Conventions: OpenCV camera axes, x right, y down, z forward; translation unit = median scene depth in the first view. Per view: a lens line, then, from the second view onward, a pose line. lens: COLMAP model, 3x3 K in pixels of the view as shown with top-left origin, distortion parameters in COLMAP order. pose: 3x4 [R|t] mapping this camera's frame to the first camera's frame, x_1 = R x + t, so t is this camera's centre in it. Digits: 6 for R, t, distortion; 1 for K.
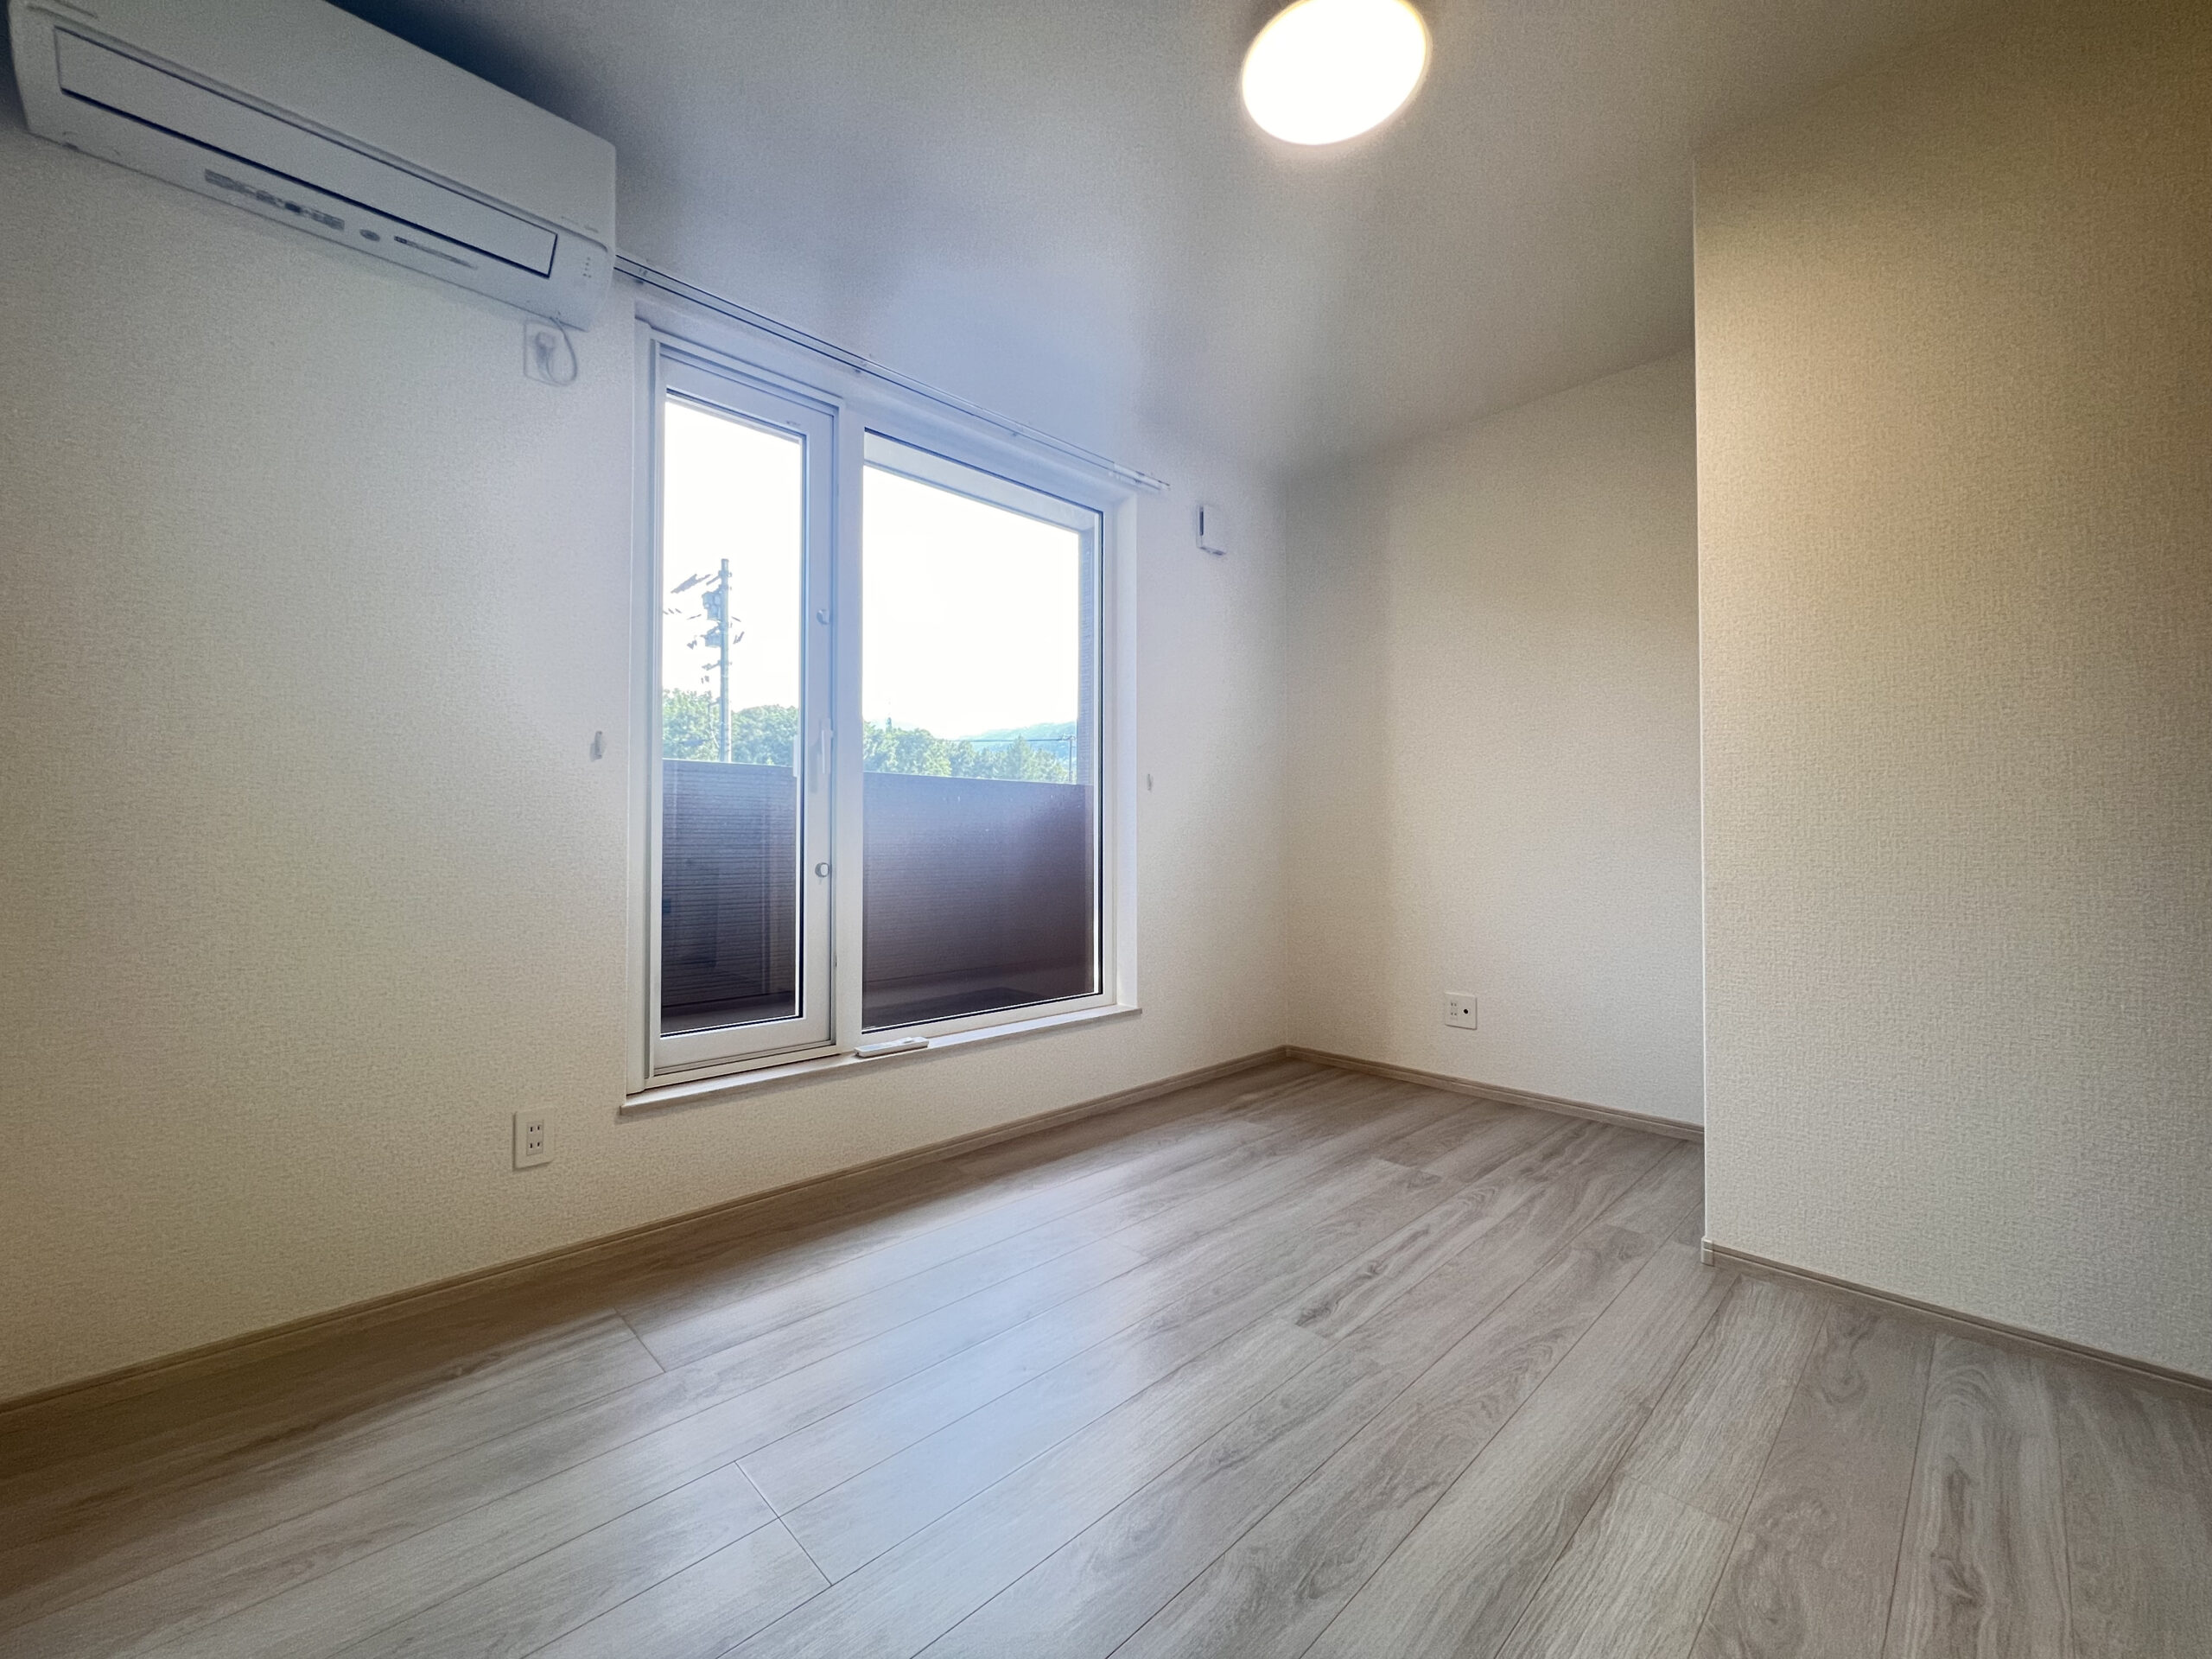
lens RADIAL K [[892.6, 0, 1109.4], [0, 892.6, 828.8], [0, 0, 1]] dist [-0.002165, 0.000766]
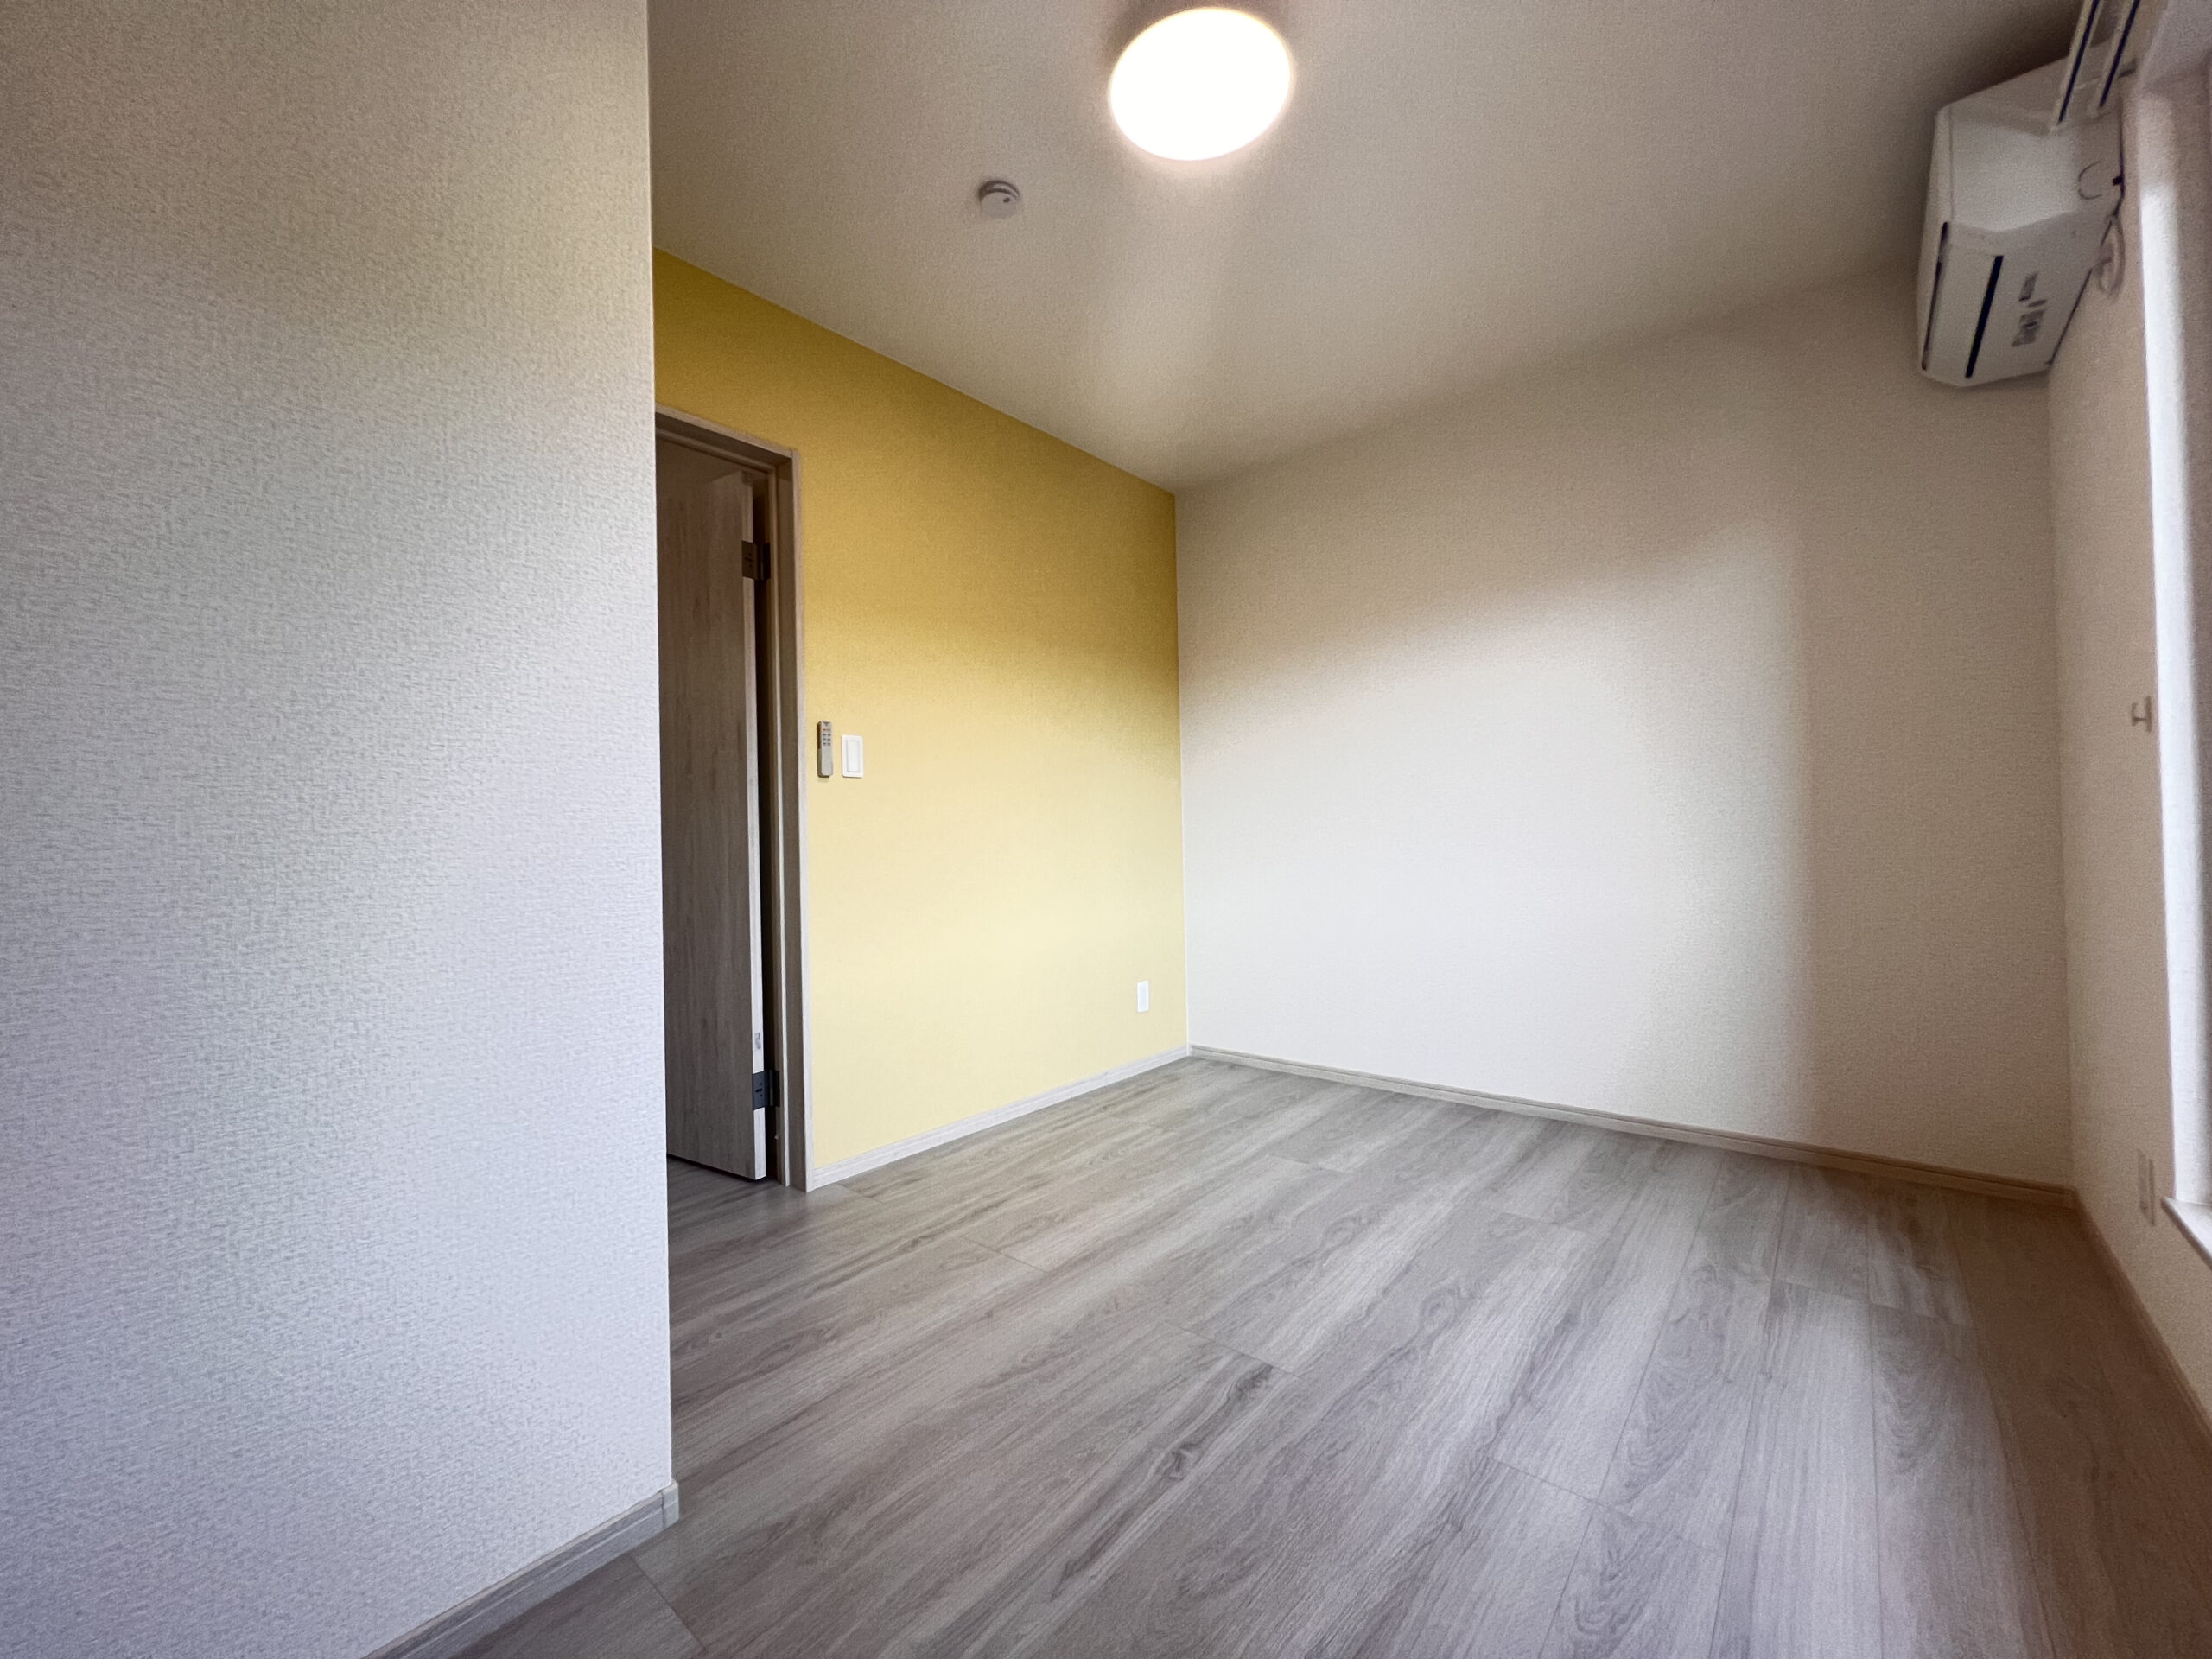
lens RADIAL K [[877.9, 0, 1121.4], [0, 877.9, 829.5], [0, 0, 1]] dist [-0.001698, 0.000186]
pose [[-0.993732, 0.020081, -0.109973, 0.372359], [0.022314, 0.999568, -0.019109, 0.001030], [0.109542, -0.021443, -0.993751, 1.557255]]
